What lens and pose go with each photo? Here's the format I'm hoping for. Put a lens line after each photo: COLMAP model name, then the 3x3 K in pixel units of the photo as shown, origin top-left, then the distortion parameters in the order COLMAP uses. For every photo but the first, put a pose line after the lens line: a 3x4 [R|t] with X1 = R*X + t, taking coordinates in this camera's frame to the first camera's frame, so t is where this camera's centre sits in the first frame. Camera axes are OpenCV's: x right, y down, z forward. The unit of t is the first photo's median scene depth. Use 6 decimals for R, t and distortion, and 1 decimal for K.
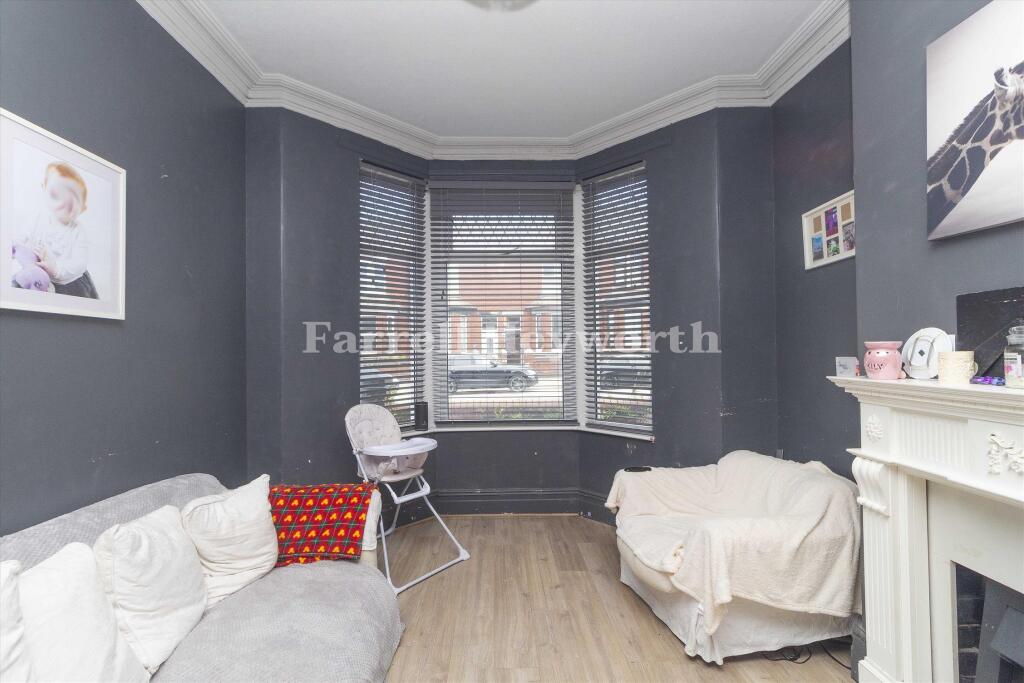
lens RADIAL K [[489.9, 0, 512.0], [0, 489.9, 341.5], [0, 0, 1]] dist [-0.000218, -0.000036]
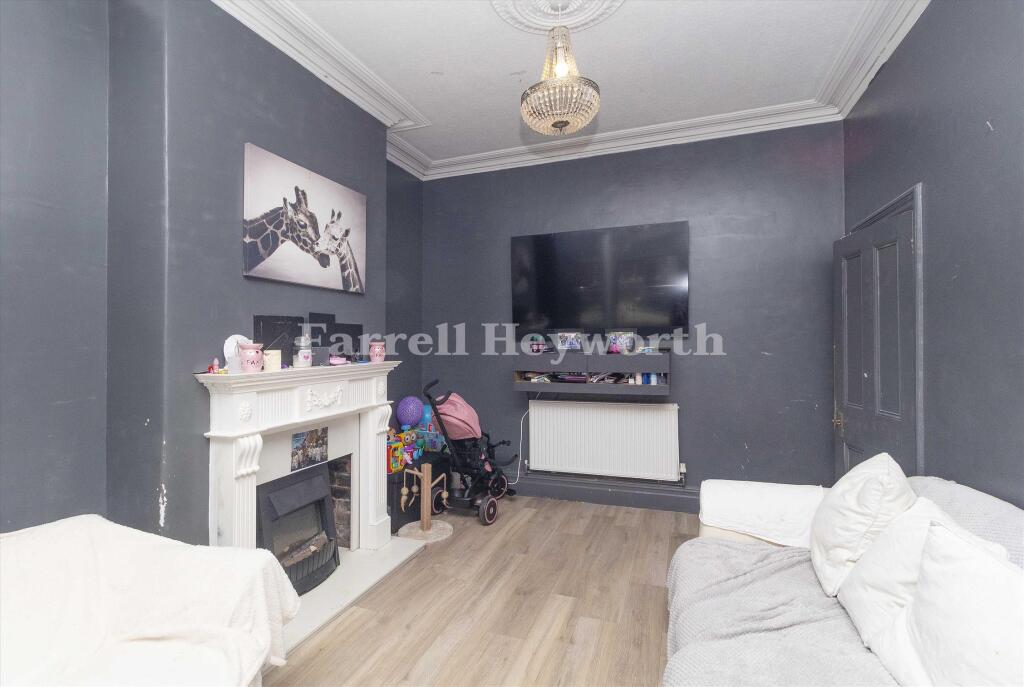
lens RADIAL K [[479.4, 0, 512.0], [0, 479.4, 343.5], [0, 0, 1]] dist [0.000451, 0.000060]
pose [[-0.927775, 0.011672, 0.372958, -0.432450], [0.008249, 0.999908, -0.010773, 0.020818], [-0.373049, -0.006919, -0.927786, 2.146357]]
